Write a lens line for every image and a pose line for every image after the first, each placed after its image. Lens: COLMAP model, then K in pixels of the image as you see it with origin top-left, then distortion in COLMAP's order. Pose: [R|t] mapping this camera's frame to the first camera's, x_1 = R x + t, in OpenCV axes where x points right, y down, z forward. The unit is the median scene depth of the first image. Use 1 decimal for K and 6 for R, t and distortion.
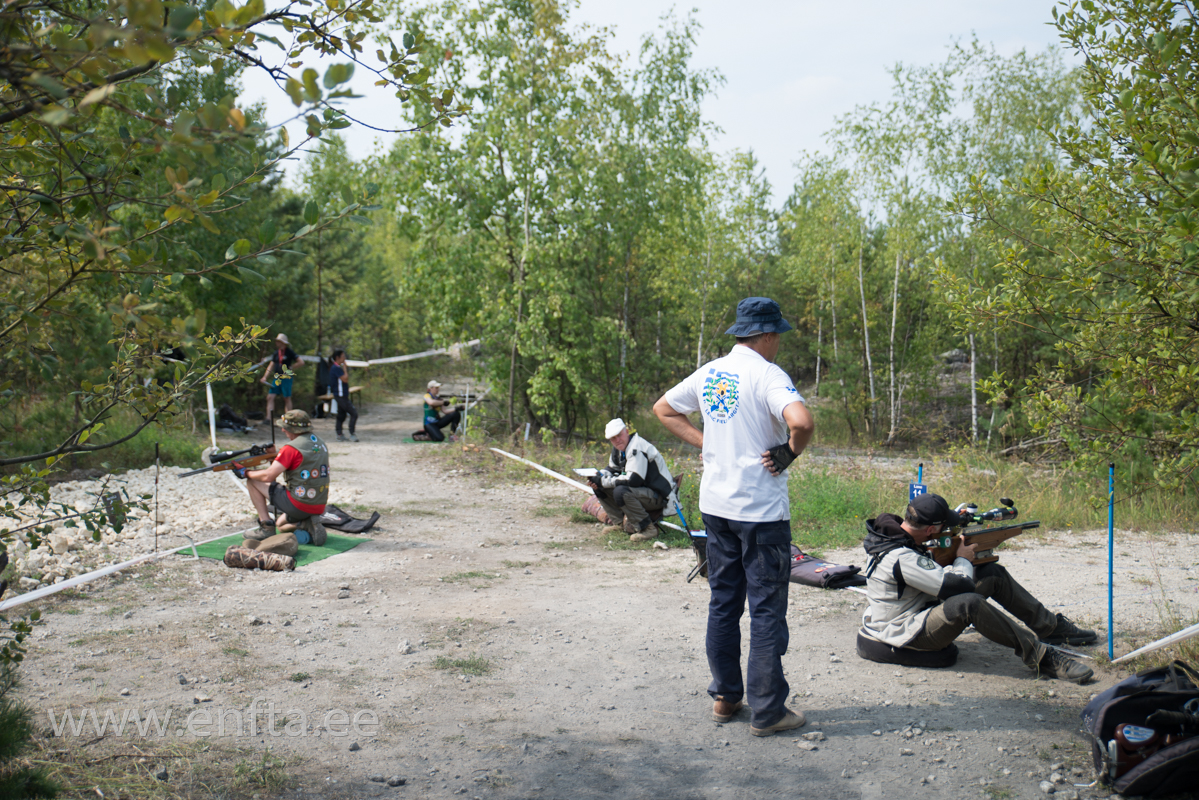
lens RADIAL K [[1237.2, 0, 599.7], [0, 1237.2, 395.7], [0, 0, 1]] dist [0.000806, 0.000000]
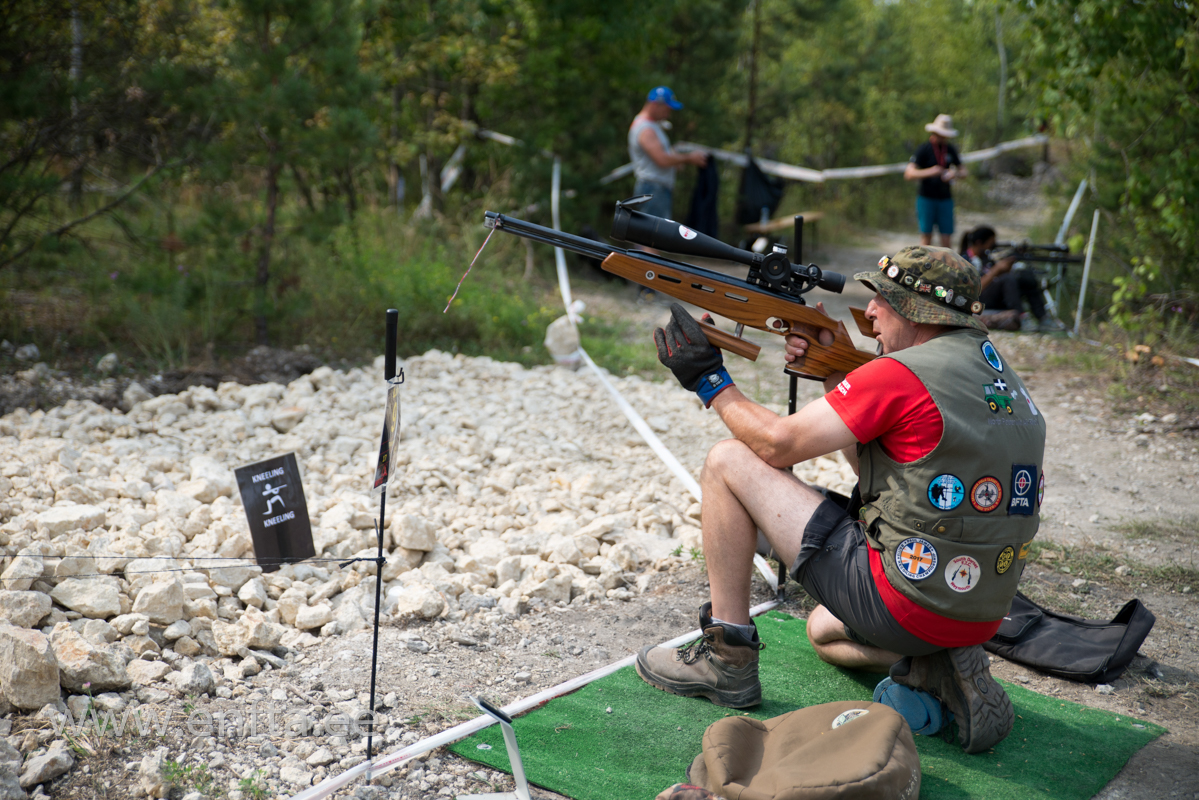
lens RADIAL K [[1797.2, 0, 599.9], [0, 1797.2, 400.5], [0, 0, 1]] dist [0.043423, 0.000000]
pose [[0.960349, 0.082781, -0.266227, -0.166084], [-0.059452, 0.993744, 0.094538, 0.014598], [0.272387, -0.074961, 0.959263, 0.497962]]
